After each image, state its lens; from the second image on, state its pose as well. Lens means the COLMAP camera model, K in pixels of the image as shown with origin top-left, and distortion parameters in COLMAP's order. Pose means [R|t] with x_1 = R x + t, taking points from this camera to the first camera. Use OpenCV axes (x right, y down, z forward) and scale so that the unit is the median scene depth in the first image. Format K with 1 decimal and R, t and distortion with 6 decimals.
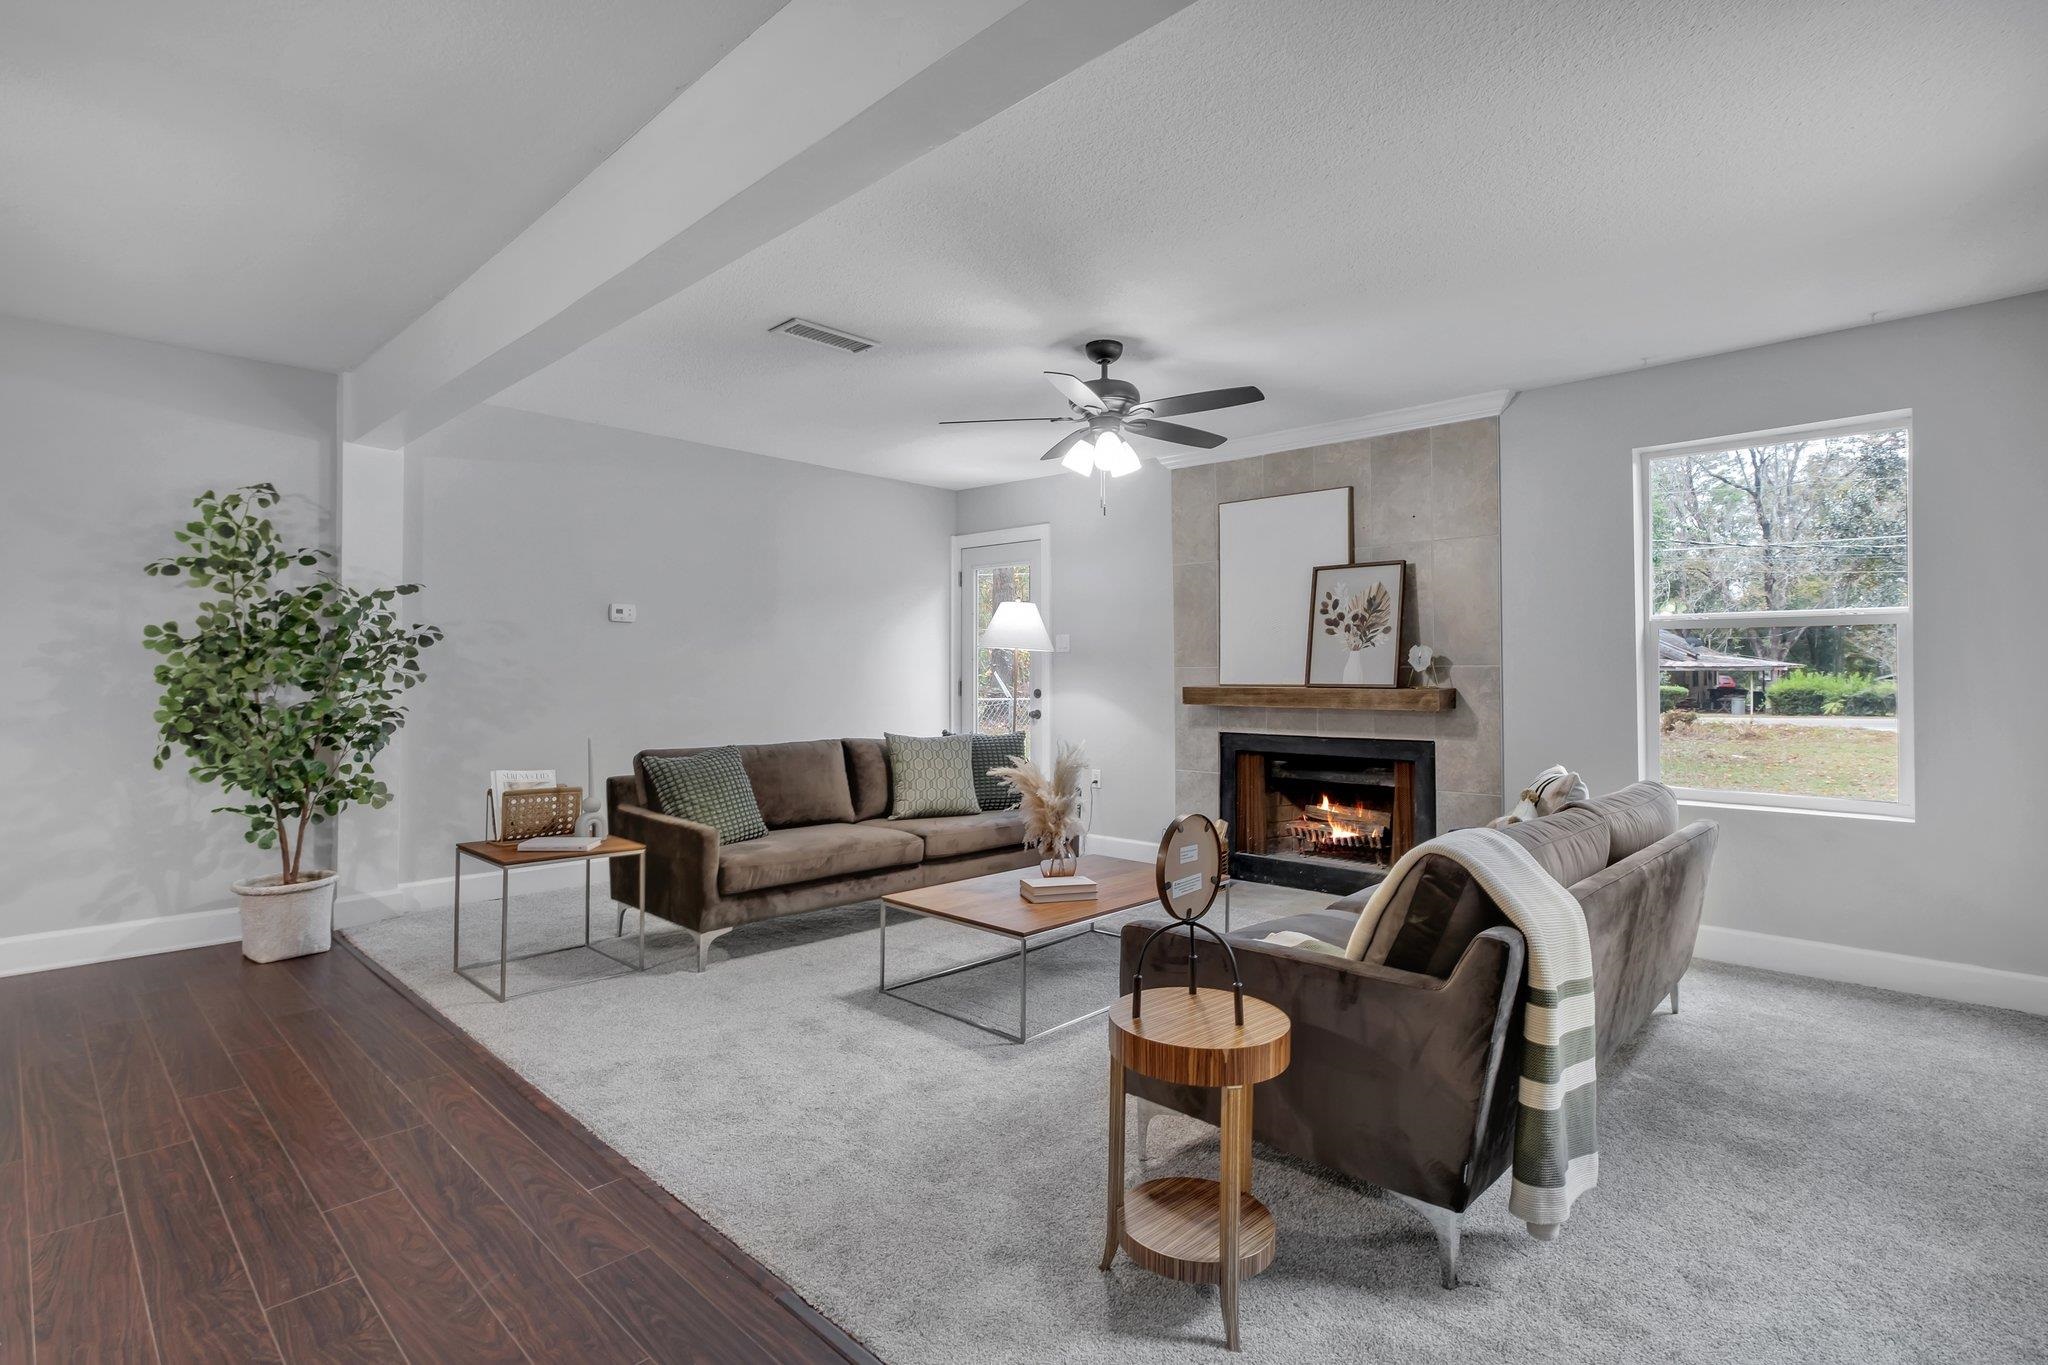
lens RADIAL K [[985.1, 0, 1017.1], [0, 985.1, 658.6], [0, 0, 1]] dist [-0.001430, -0.000226]
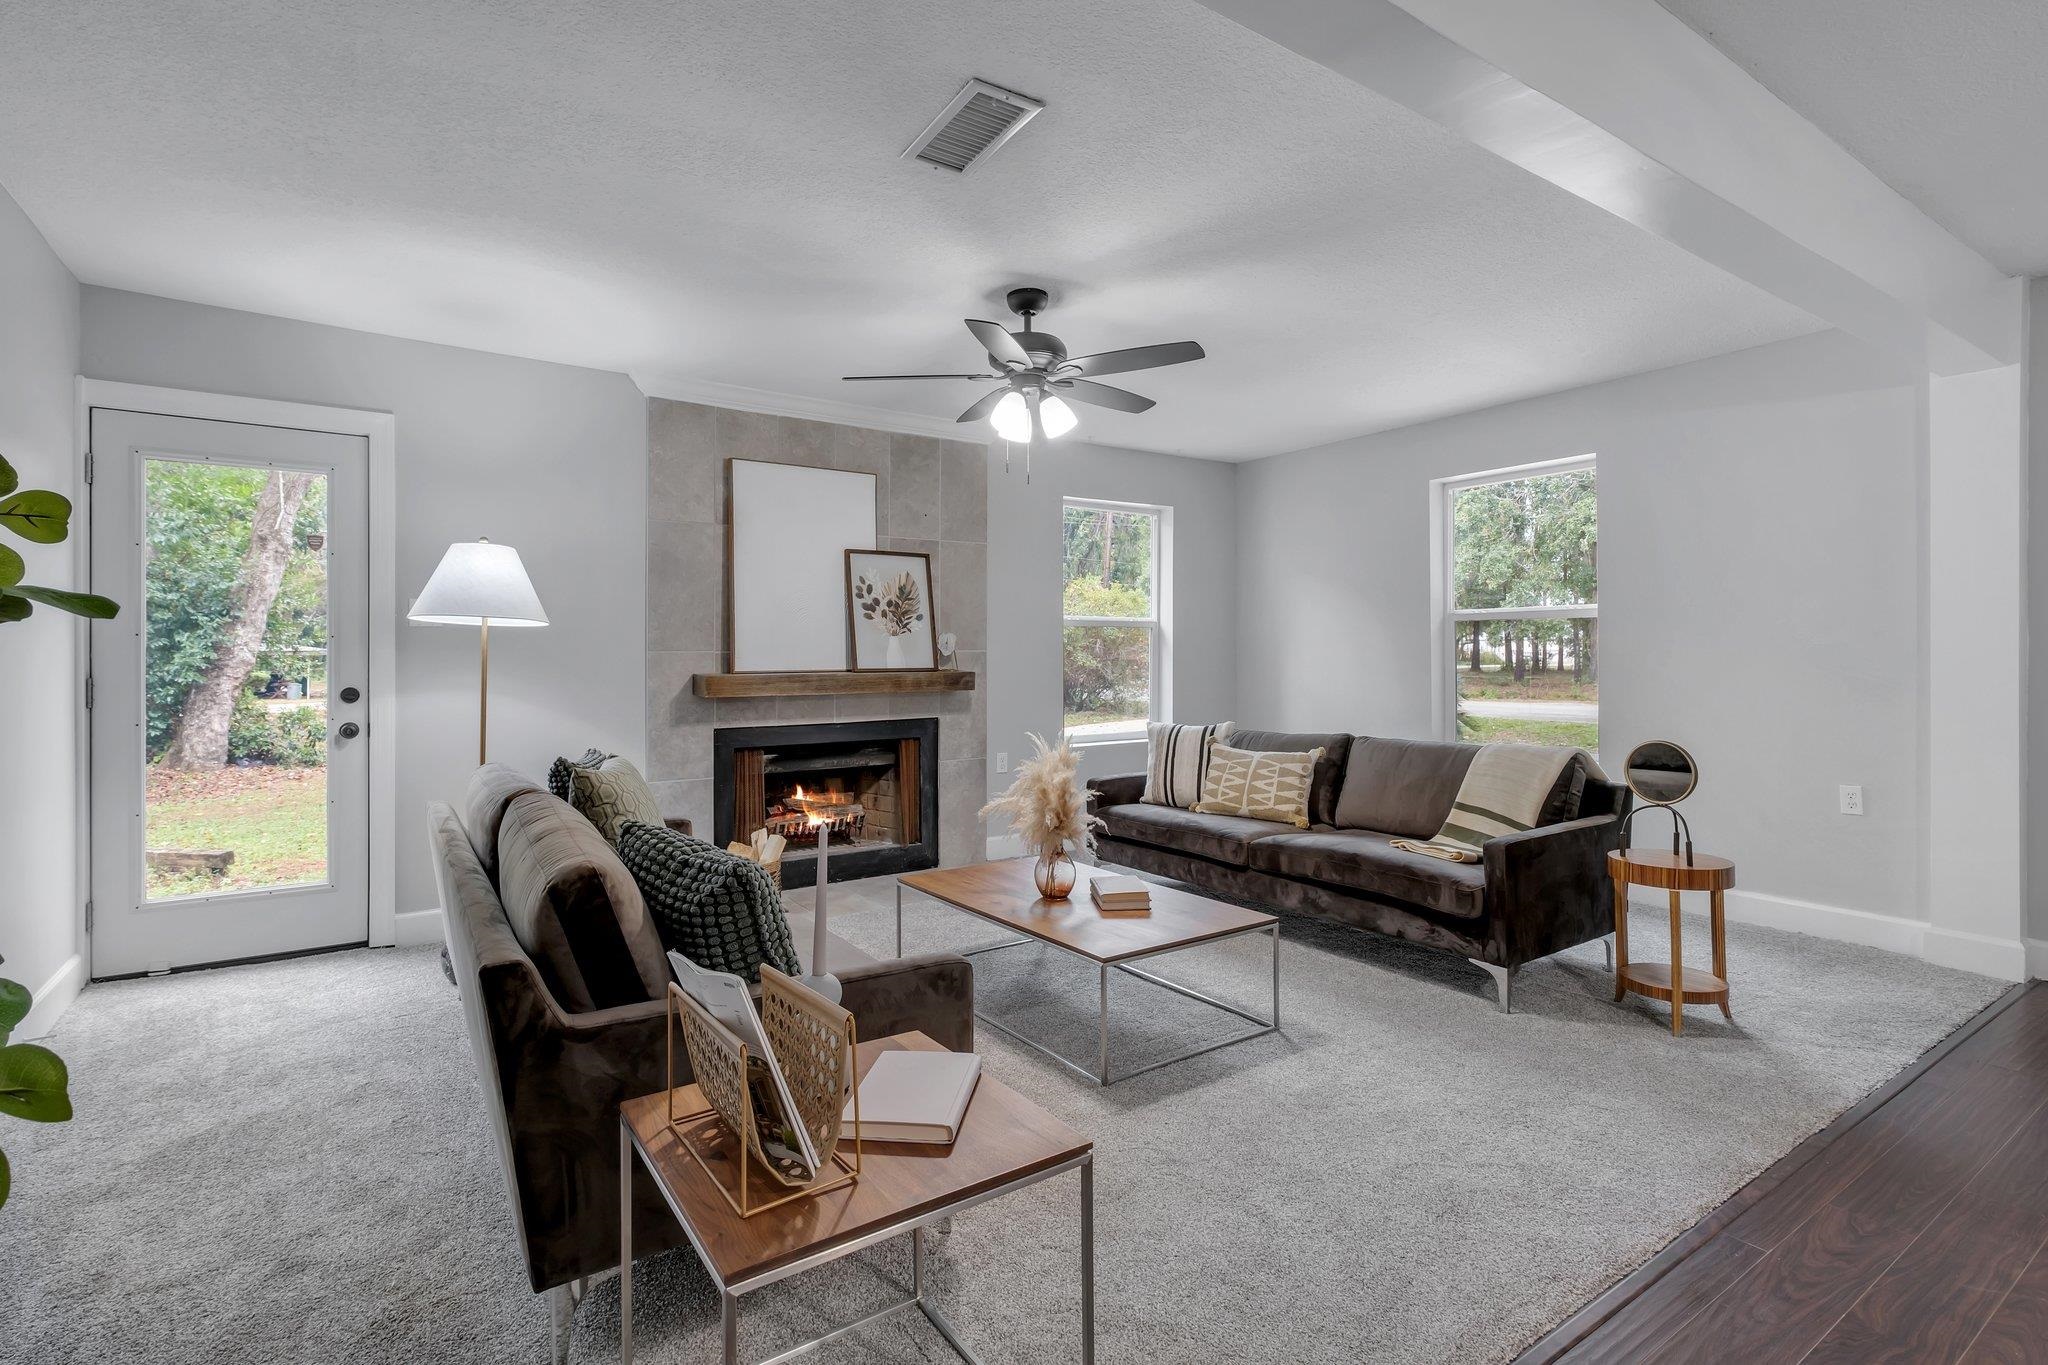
lens RADIAL K [[970.5, 0, 1026.1], [0, 970.5, 656.3], [0, 0, 1]] dist [-0.003077, 0.001356]
pose [[0.205515, -0.003223, 0.978649, -0.651228], [-0.011464, 0.999918, 0.005700, 0.006116], [-0.978587, -0.012391, 0.205461, 0.679717]]
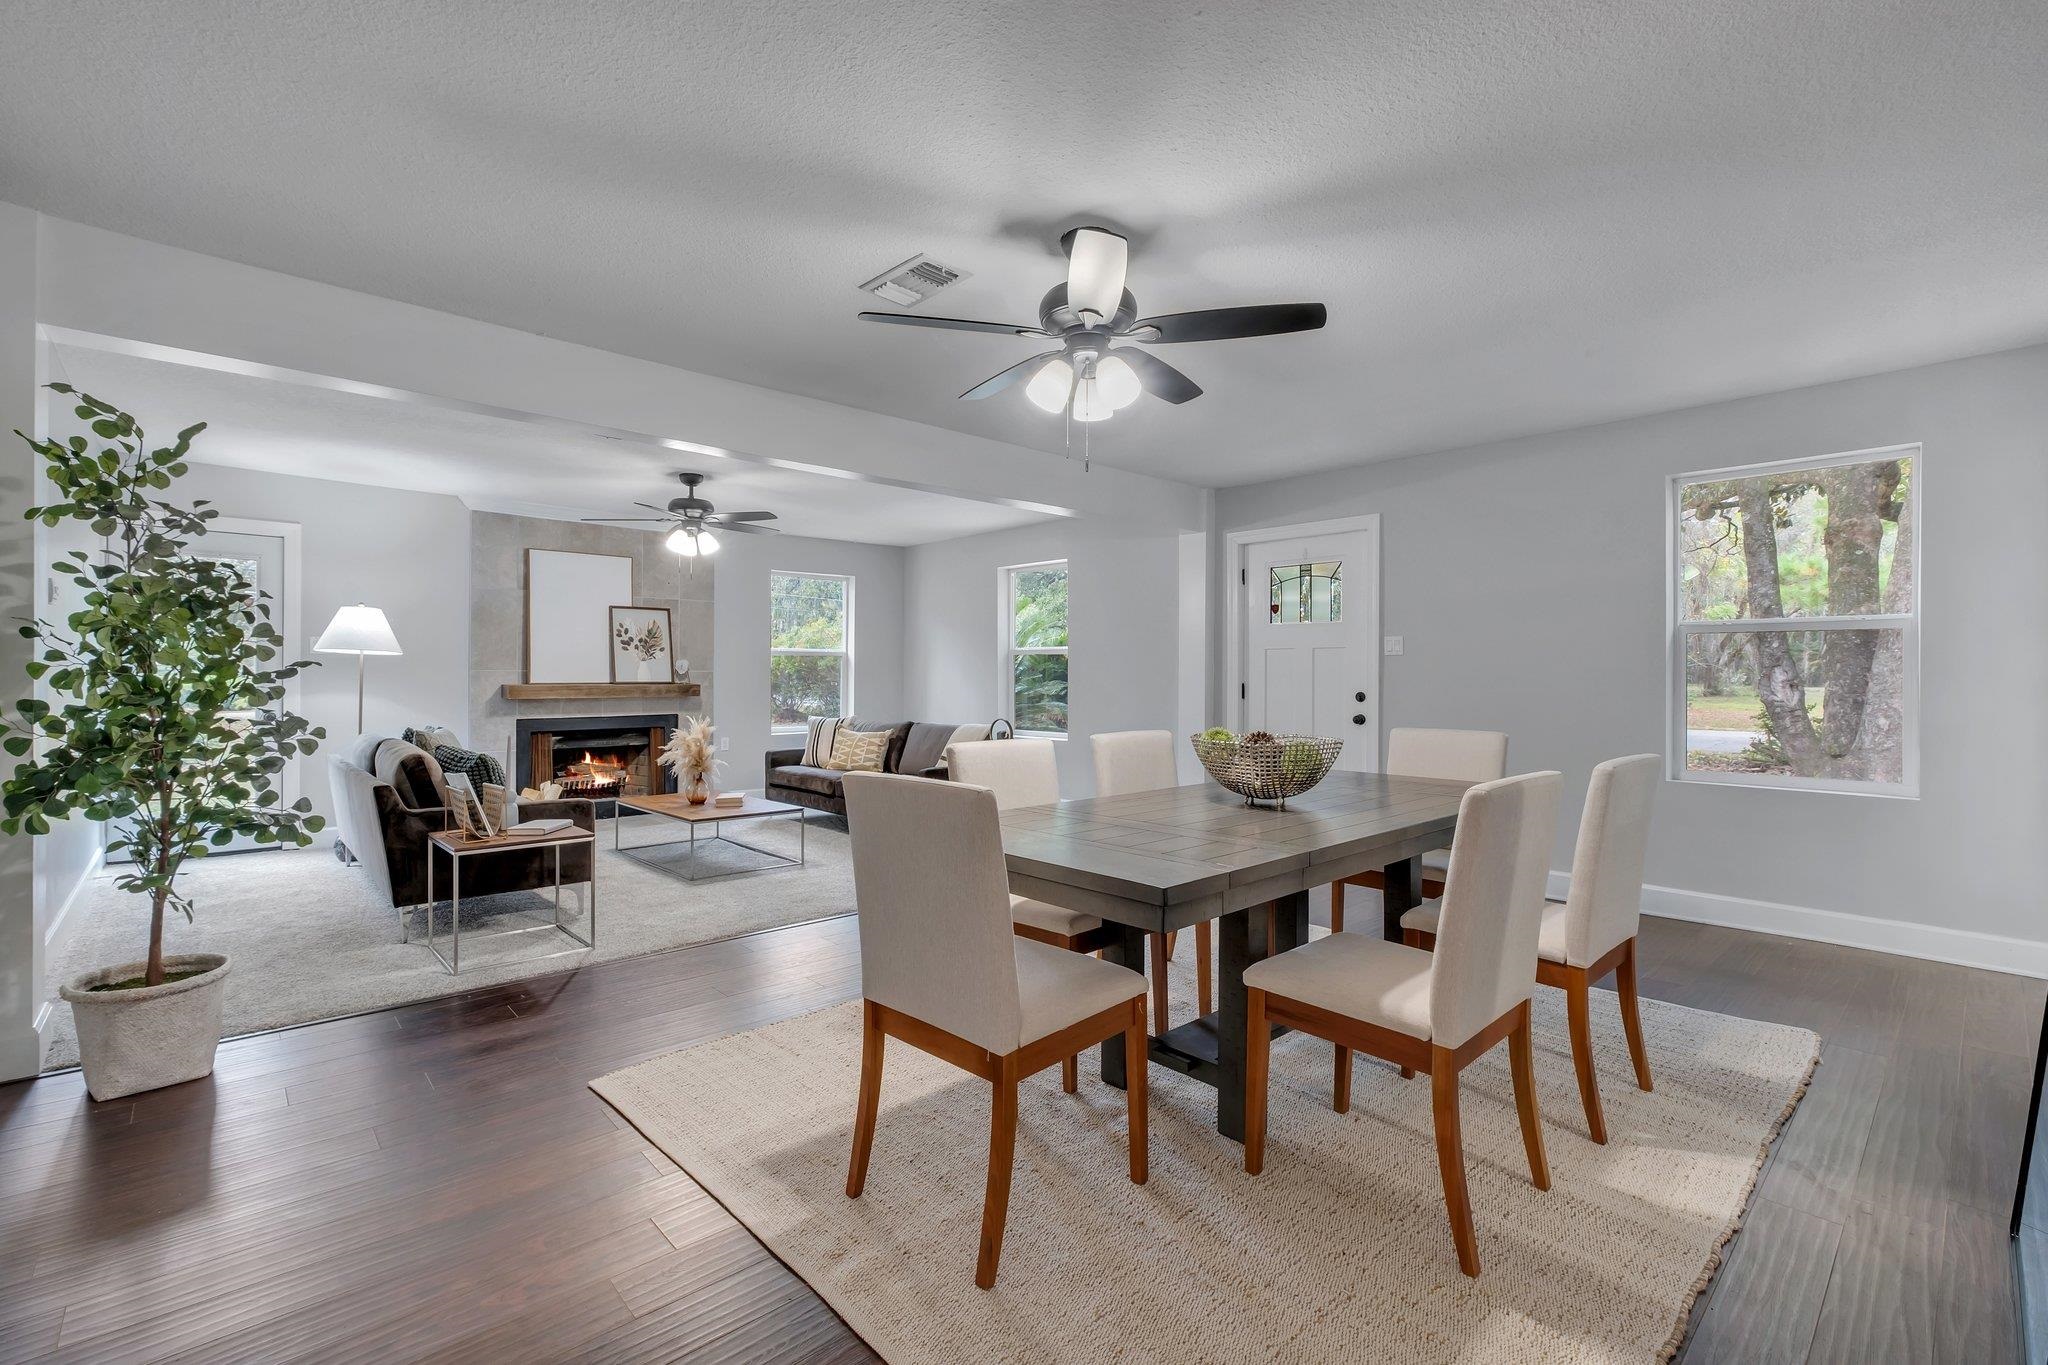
lens RADIAL K [[895.8, 0, 1026.2], [0, 895.8, 675.5], [0, 0, 1]] dist [-0.003042, -0.000212]
pose [[0.057009, -0.003712, 0.998367, -1.136778], [-0.019499, 0.999798, 0.004831, -0.004050], [-0.998183, -0.019743, 0.056925, 0.296536]]
